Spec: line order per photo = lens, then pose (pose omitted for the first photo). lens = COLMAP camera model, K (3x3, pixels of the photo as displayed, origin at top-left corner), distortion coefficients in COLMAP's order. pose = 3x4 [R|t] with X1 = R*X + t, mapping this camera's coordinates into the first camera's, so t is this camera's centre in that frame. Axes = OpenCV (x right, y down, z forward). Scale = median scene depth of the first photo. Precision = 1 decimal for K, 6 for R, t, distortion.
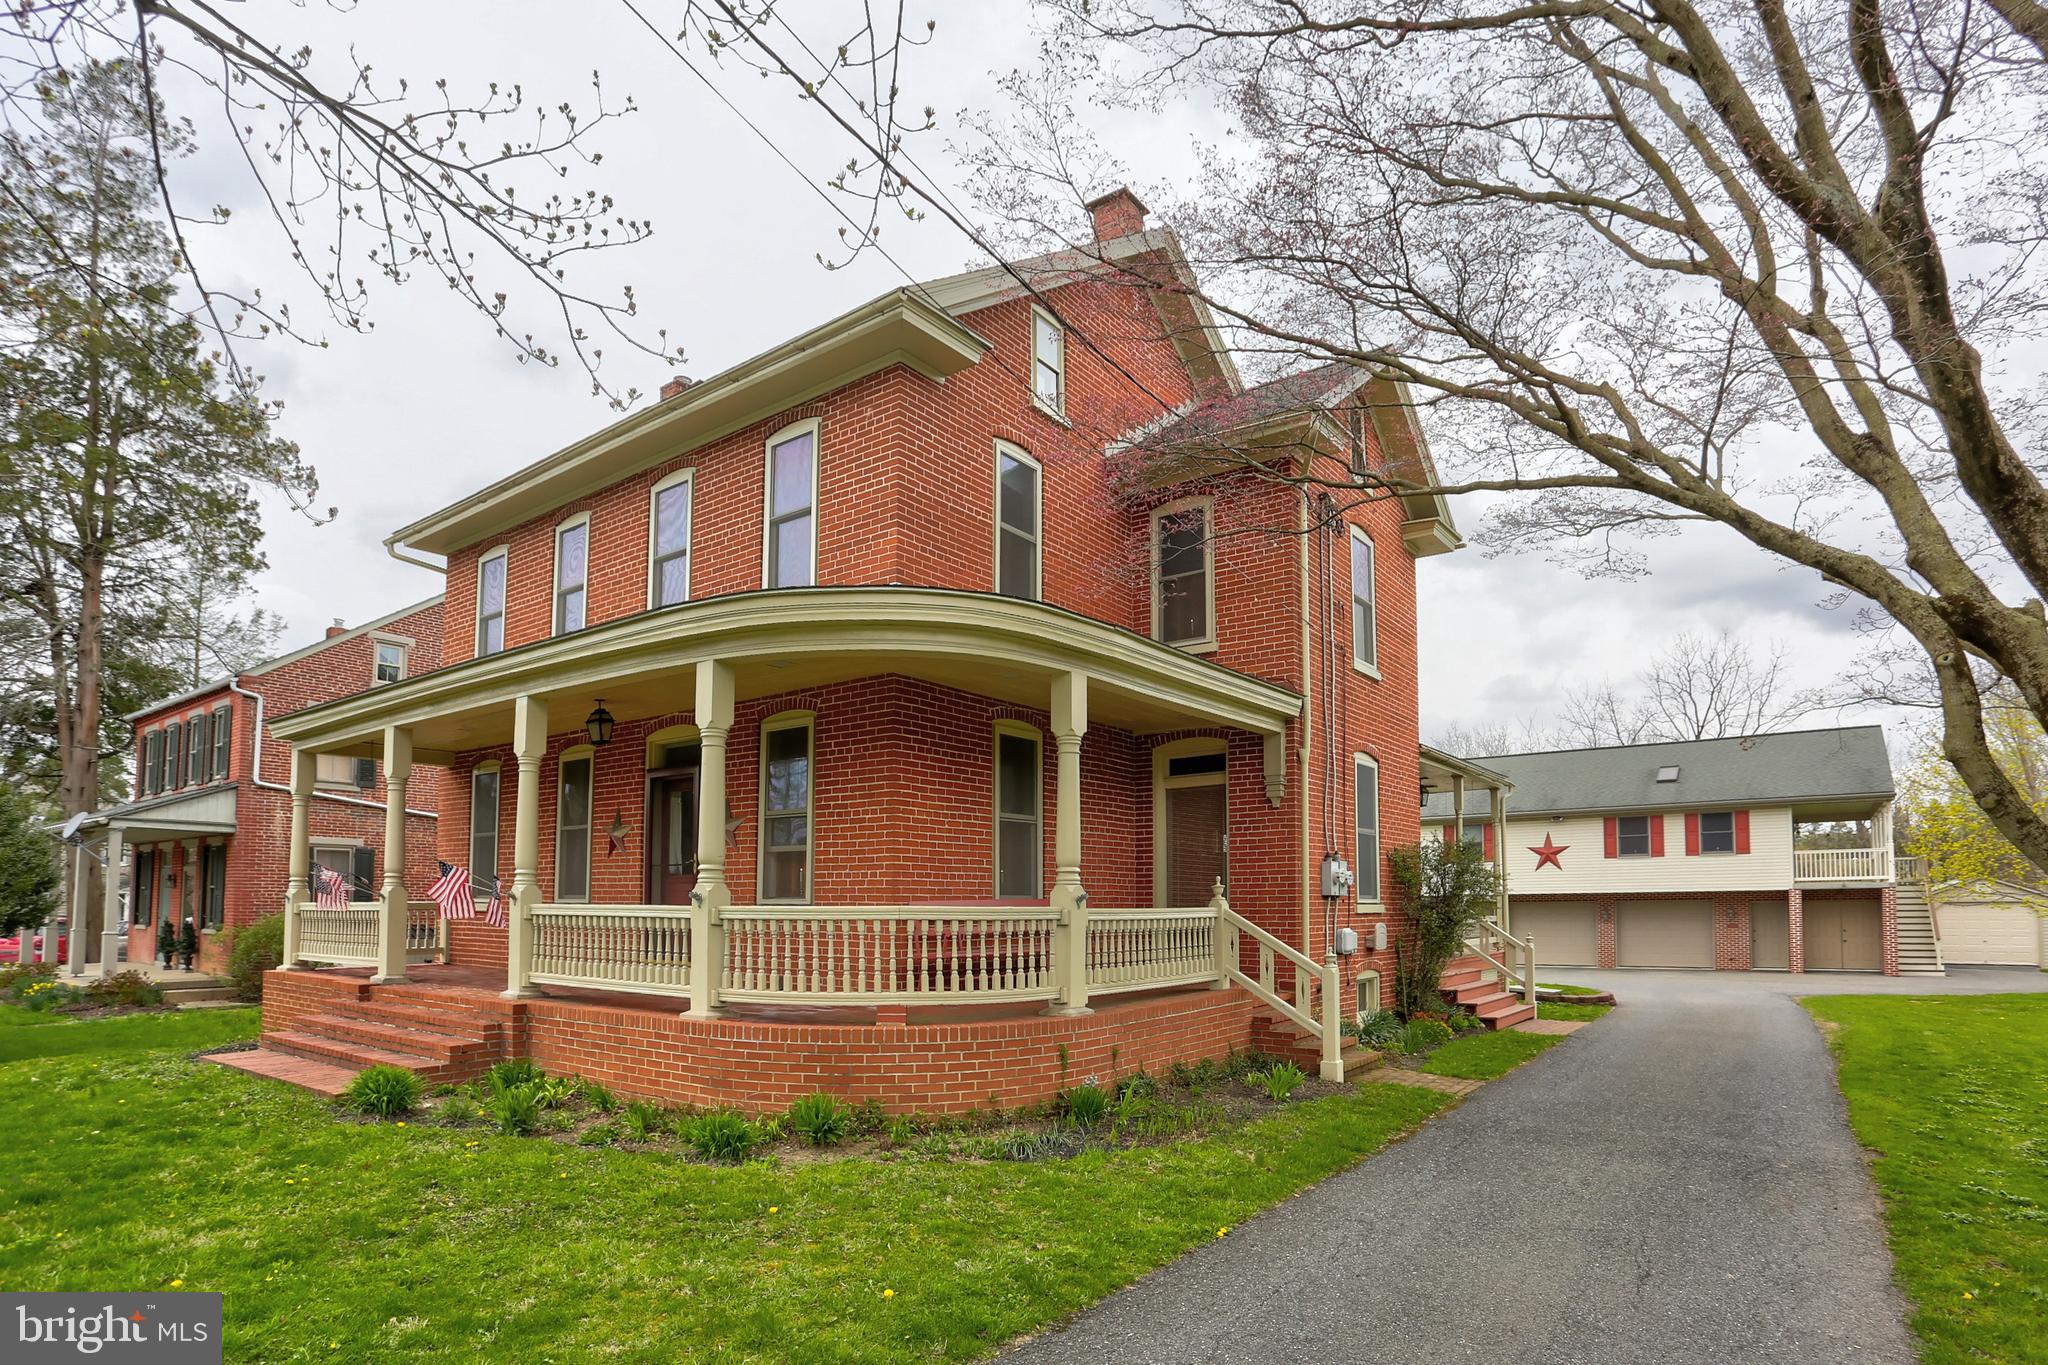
lens RADIAL K [[1067.6, 0, 1027.4], [0, 1067.6, 873.7], [0, 0, 1]] dist [0.003479, -0.008420]
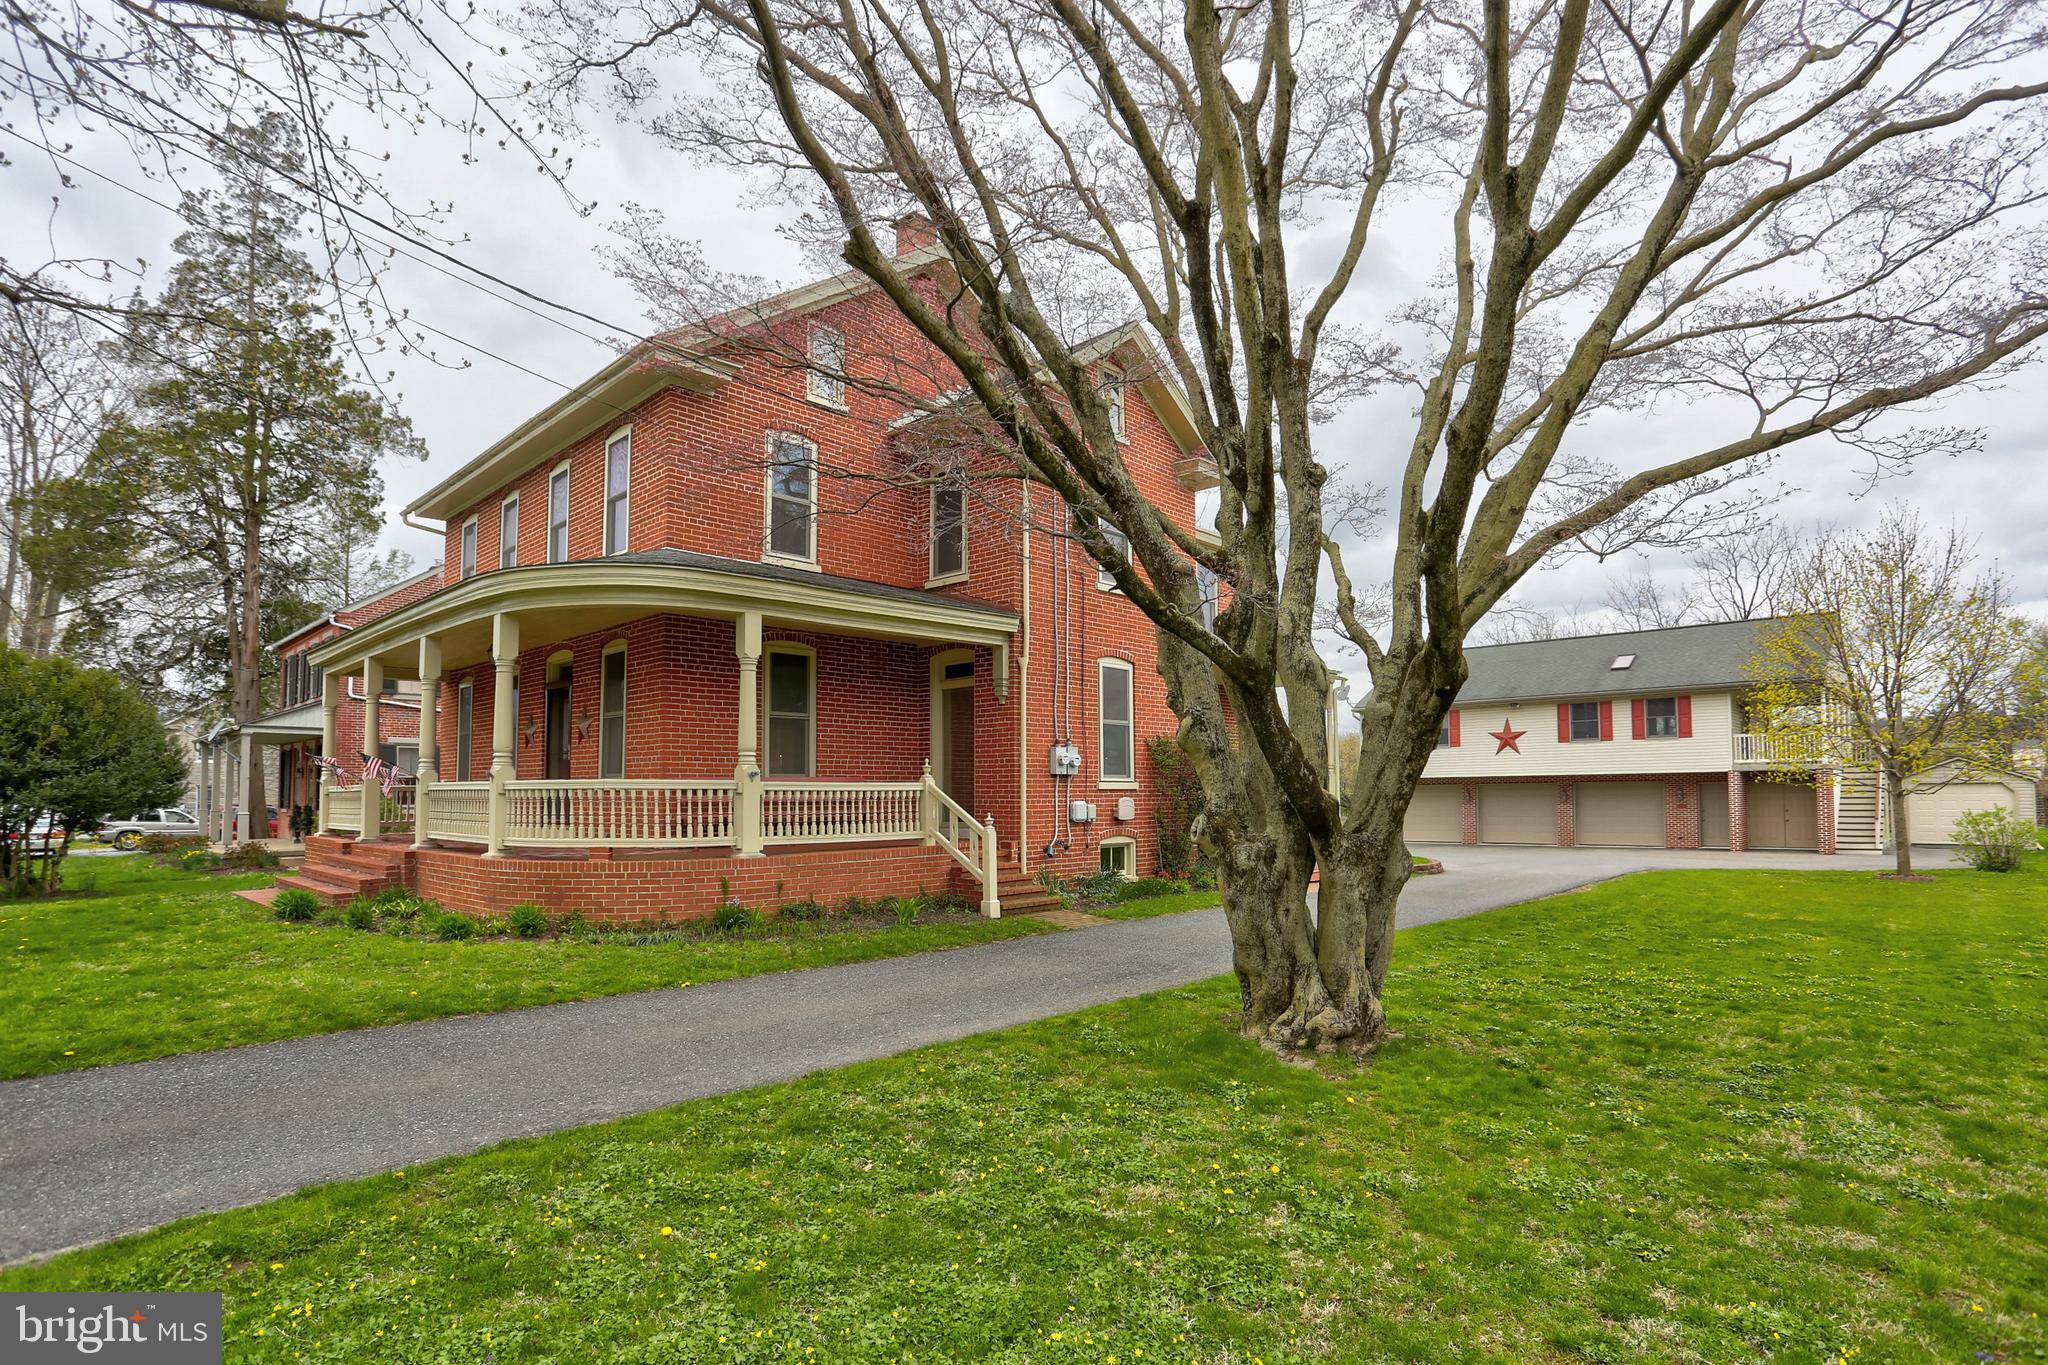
lens RADIAL K [[1035.8, 0, 1021.3], [0, 1035.8, 761.7], [0, 0, 1]] dist [-0.015002, -0.000086]
pose [[0.991644, -0.008752, -0.128711, 0.199951], [0.008208, 0.999955, -0.004758, 0.005712], [0.128746, 0.003662, 0.991671, -0.102574]]
